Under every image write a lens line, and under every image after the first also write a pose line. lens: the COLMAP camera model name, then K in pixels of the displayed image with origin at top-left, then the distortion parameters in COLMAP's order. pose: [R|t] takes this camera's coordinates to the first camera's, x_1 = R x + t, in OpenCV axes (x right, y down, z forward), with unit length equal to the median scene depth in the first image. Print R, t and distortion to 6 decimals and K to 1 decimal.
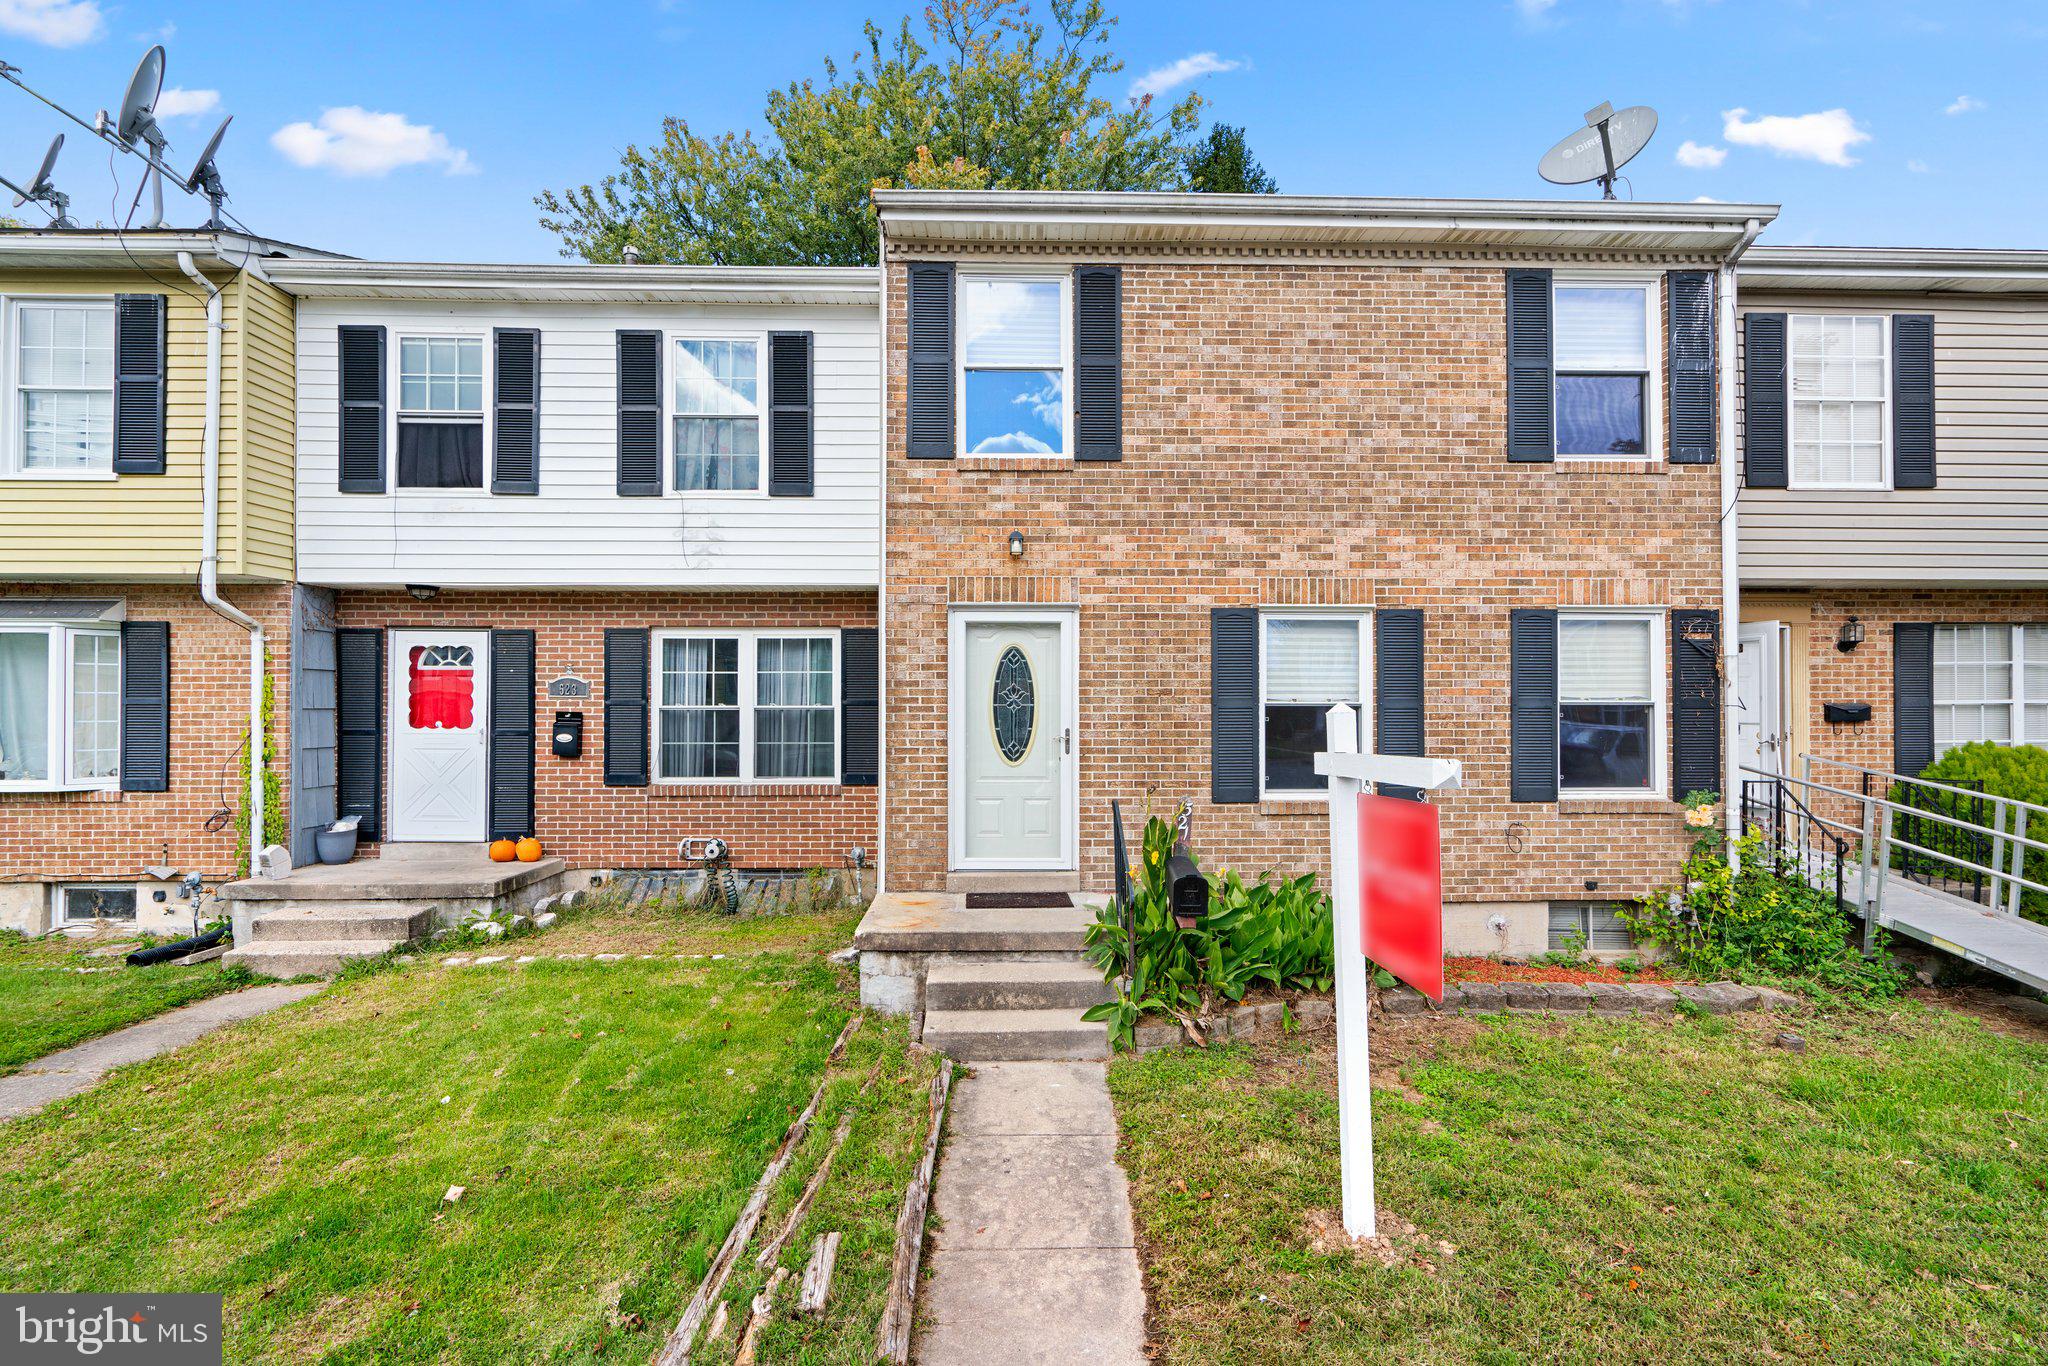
lens RADIAL K [[934.6, 0, 1015.4], [0, 934.6, 692.9], [0, 0, 1]] dist [-0.011053, 0.003984]
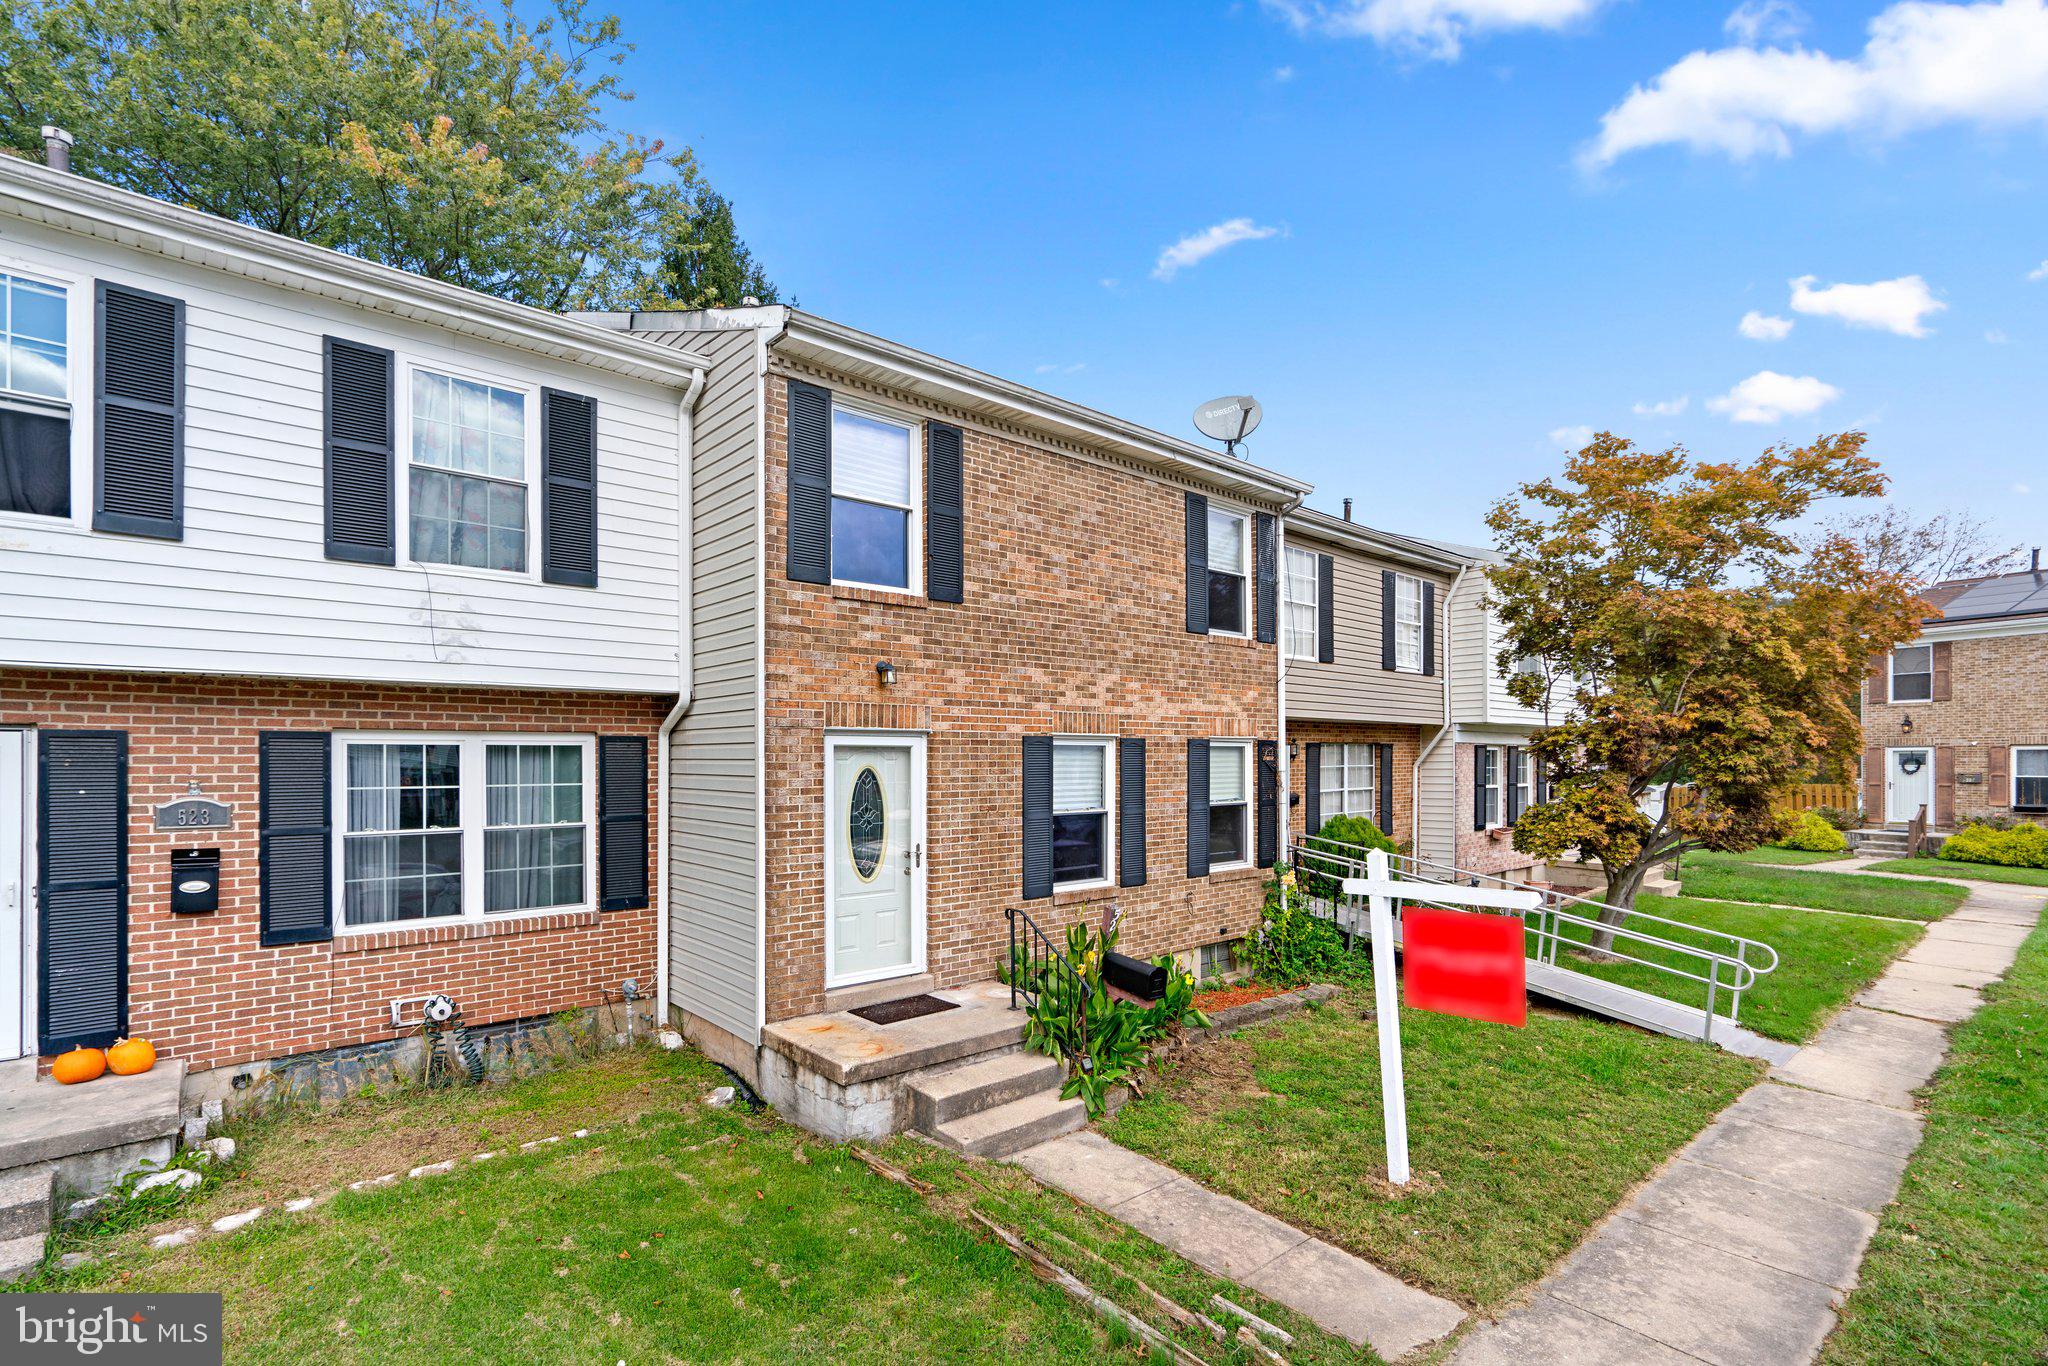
lens RADIAL K [[934.6, 0, 1009.4], [0, 934.6, 753.7], [0, 0, 1]] dist [-0.011053, 0.003984]
pose [[0.776626, 0.001385, 0.629961, -0.547337], [-0.008622, 0.999927, 0.008431, -0.077088], [-0.629903, -0.011979, 0.776581, 0.087581]]
